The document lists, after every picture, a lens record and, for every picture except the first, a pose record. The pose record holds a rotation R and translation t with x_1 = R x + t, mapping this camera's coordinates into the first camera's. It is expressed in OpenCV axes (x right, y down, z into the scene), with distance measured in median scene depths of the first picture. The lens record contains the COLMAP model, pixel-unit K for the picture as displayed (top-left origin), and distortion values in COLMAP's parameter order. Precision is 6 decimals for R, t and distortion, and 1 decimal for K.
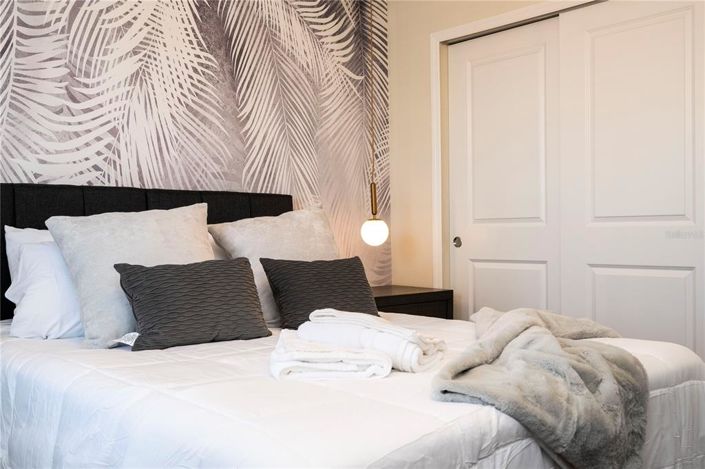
lens RADIAL K [[707.0, 0, 352.6], [0, 707.0, 234.9], [0, 0, 1]] dist [0.002438, 0.000000]
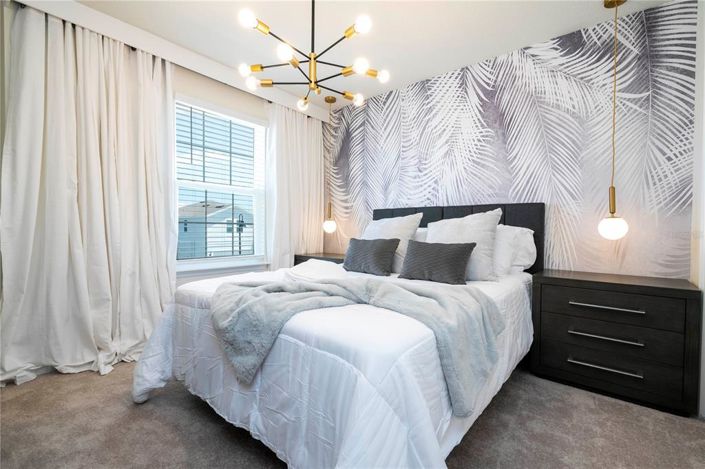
lens RADIAL K [[320.6, 0, 352.5], [0, 320.6, 233.9], [0, 0, 1]] dist [-0.000344, 0.000044]
pose [[0.114812, 0.025136, -0.993069, 0.574599], [-0.010476, 0.999655, 0.024092, -0.002686], [0.993332, 0.007637, 0.115035, 0.559616]]
